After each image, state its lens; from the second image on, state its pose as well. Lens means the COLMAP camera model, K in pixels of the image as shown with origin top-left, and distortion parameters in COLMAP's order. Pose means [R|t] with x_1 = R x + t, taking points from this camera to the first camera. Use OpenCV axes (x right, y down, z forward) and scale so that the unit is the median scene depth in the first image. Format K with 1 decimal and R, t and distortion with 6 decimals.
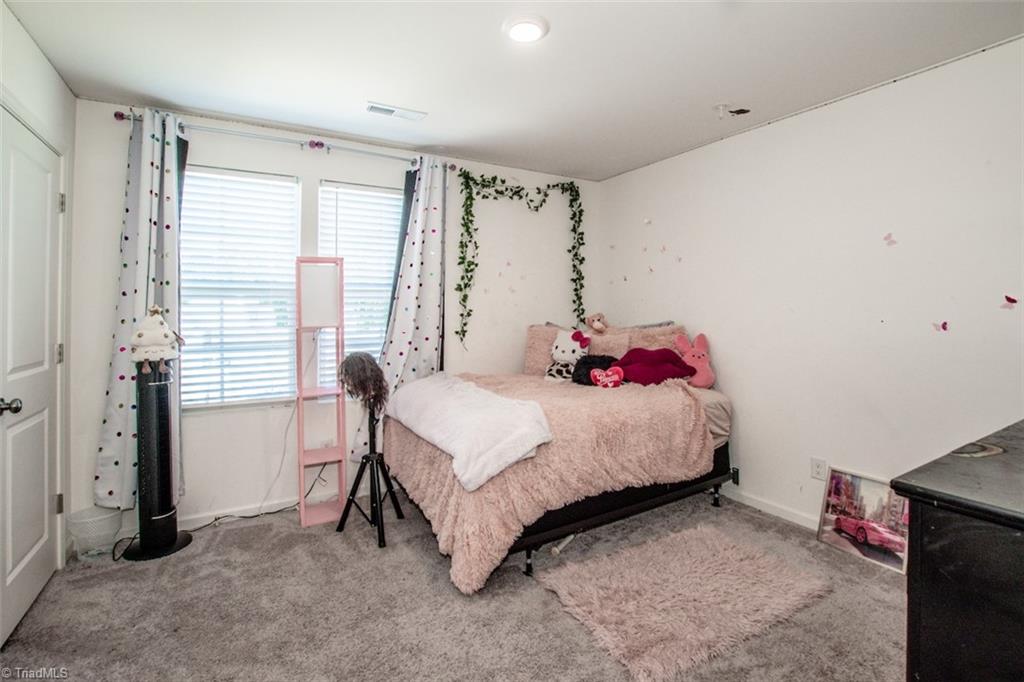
lens RADIAL K [[472.5, 0, 514.4], [0, 472.5, 310.2], [0, 0, 1]] dist [-0.027744, 0.000405]
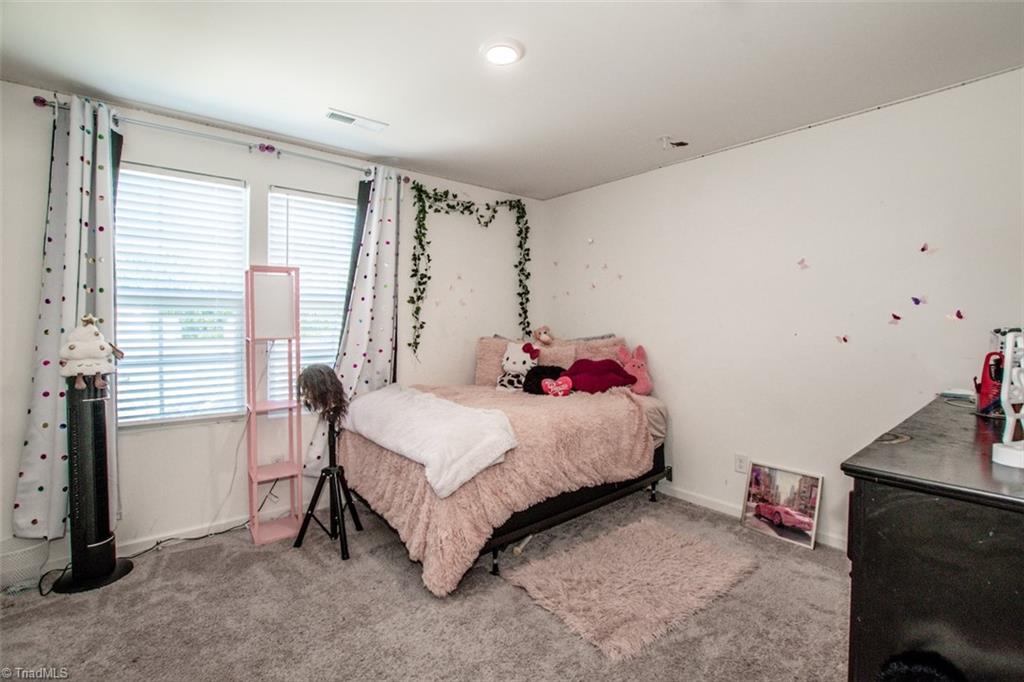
lens RADIAL K [[466.9, 0, 507.5], [0, 466.9, 331.4], [0, 0, 1]] dist [-0.032111, 0.003871]
pose [[0.986172, 0.004398, 0.165668, -0.105598], [-0.007152, 0.999846, 0.016025, 0.002170], [-0.165572, -0.016988, 0.986051, -0.018483]]
